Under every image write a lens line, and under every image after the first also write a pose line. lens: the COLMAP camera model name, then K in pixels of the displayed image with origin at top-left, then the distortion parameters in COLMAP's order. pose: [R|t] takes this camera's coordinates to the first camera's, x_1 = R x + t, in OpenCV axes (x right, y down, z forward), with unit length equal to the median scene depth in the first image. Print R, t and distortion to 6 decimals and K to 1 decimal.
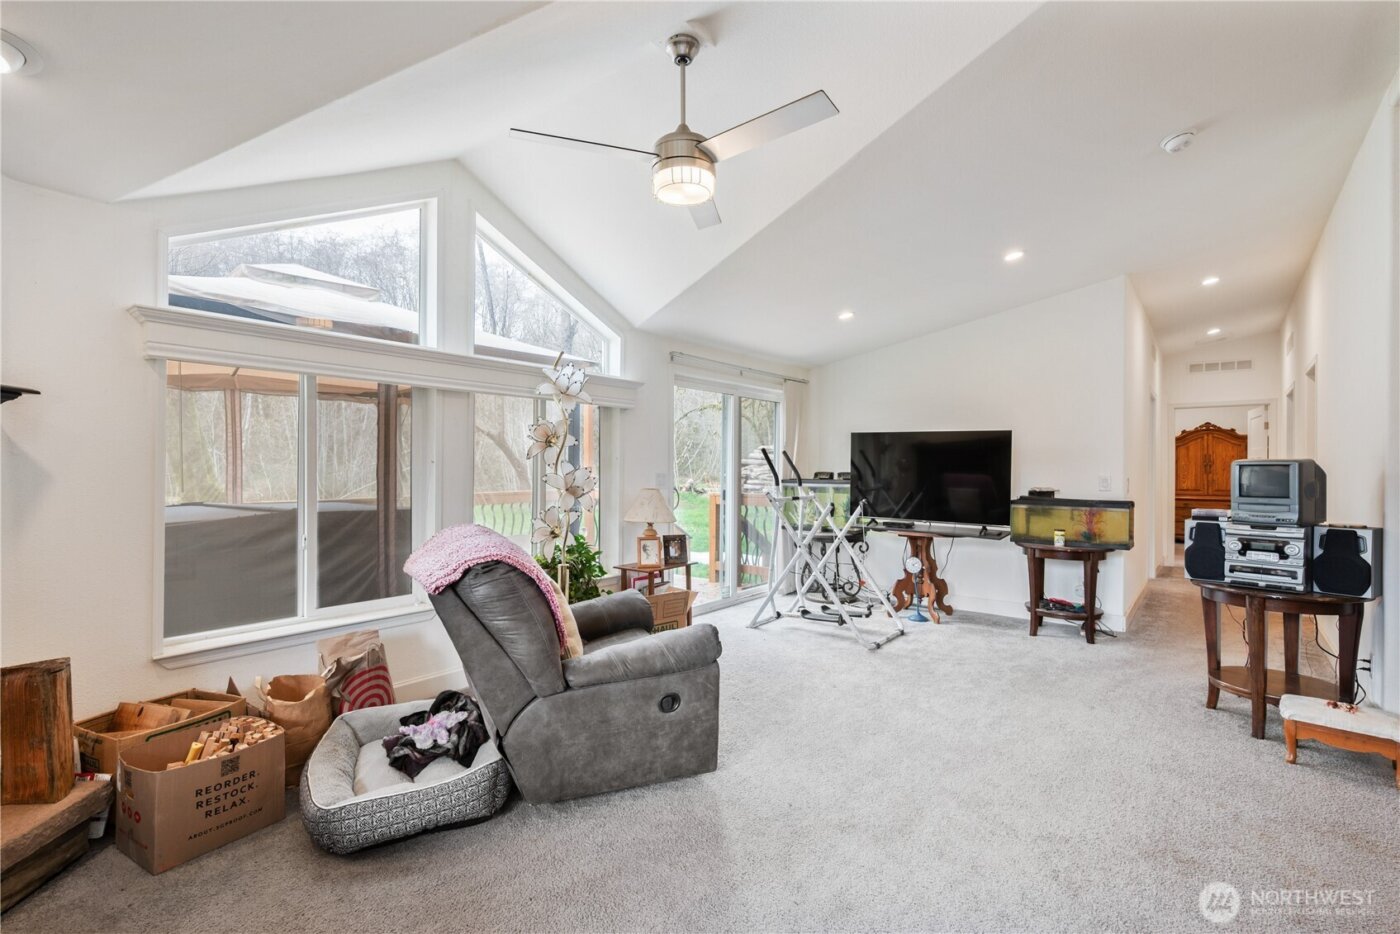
lens RADIAL K [[622.3, 0, 705.2], [0, 622.3, 474.6], [0, 0, 1]] dist [-0.000162, 0.000003]
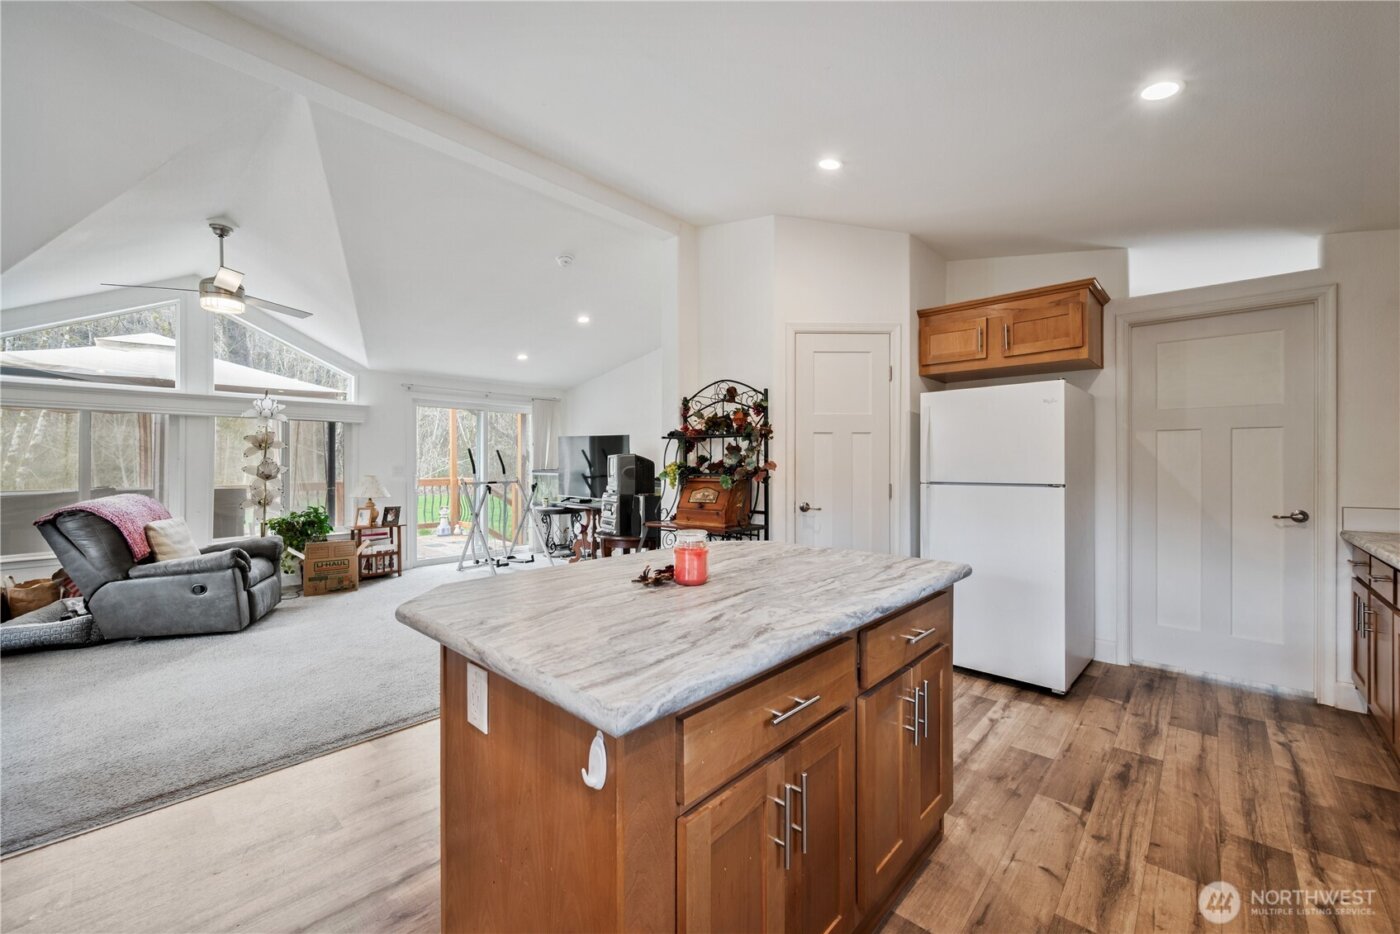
lens RADIAL K [[555.7, 0, 719.9], [0, 555.7, 468.9], [0, 0, 1]] dist [-0.000271, -0.000055]
pose [[0.997620, -0.005273, -0.068745, 1.564120], [0.005358, 0.999985, 0.001048, 0.017460], [0.068738, -0.001414, 0.997634, -0.520231]]
